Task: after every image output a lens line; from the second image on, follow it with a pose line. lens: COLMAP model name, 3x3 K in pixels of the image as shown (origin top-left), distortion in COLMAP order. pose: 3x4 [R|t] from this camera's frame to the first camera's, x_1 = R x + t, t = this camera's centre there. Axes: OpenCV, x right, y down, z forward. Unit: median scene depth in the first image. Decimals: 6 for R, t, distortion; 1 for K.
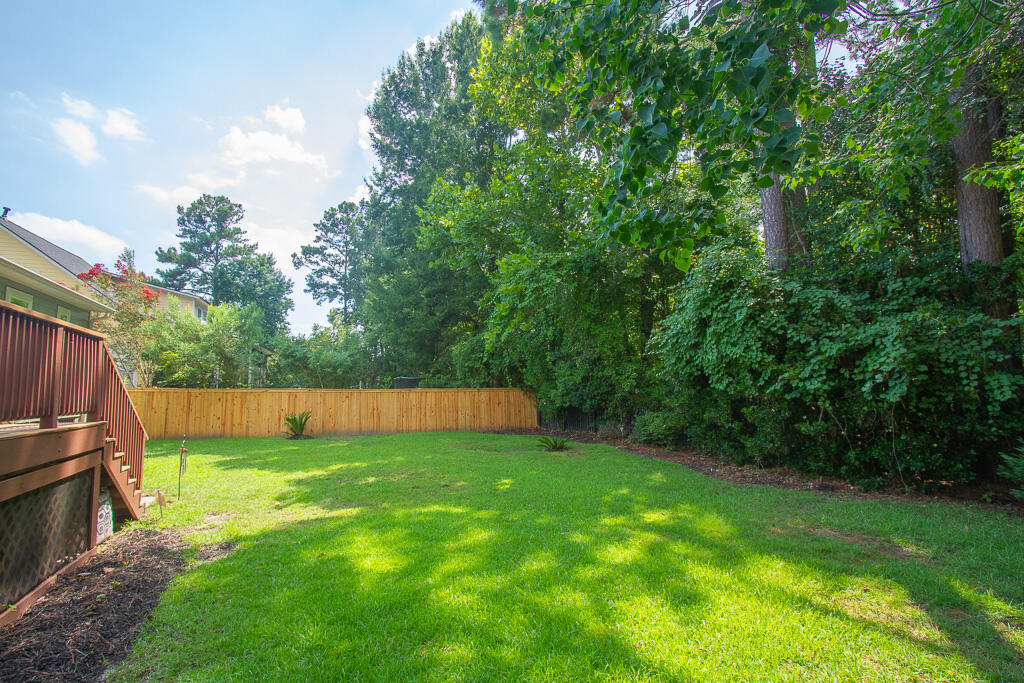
lens RADIAL K [[480.0, 0, 512.0], [0, 480.0, 341.5], [0, 0, 1]] dist [-0.002211, -0.000087]
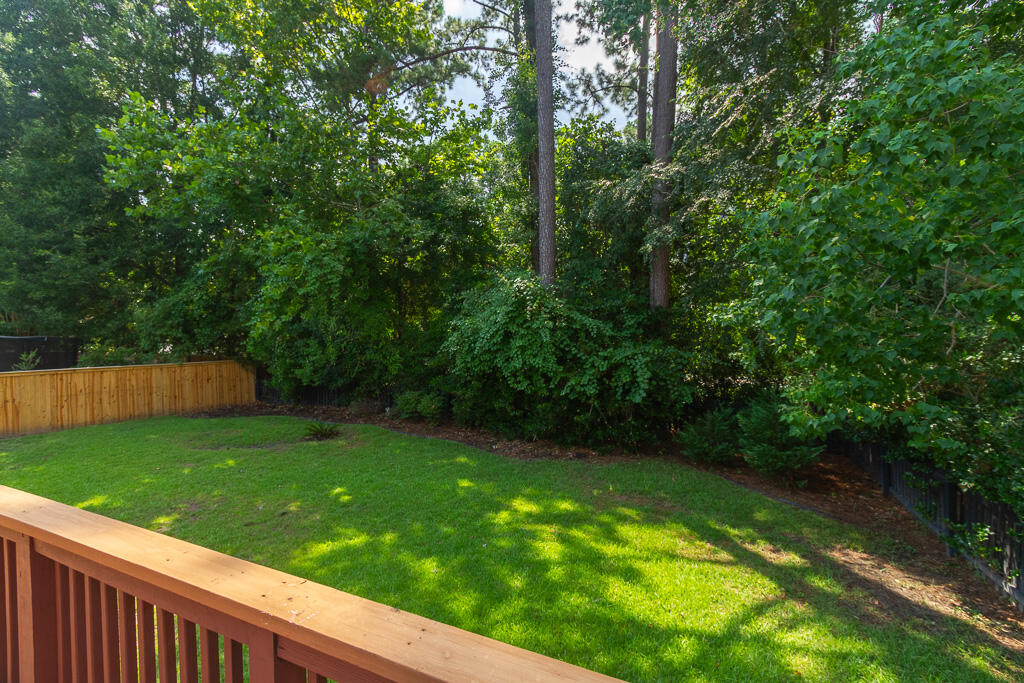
lens RADIAL K [[478.4, 0, 499.6], [0, 478.4, 335.5], [0, 0, 1]] dist [0.000214, 0.020243]
pose [[0.777883, 0.005782, 0.628382, -0.171047], [-0.073253, 0.993975, 0.081535, -0.059519], [-0.624125, -0.109455, 0.773620, 0.026469]]
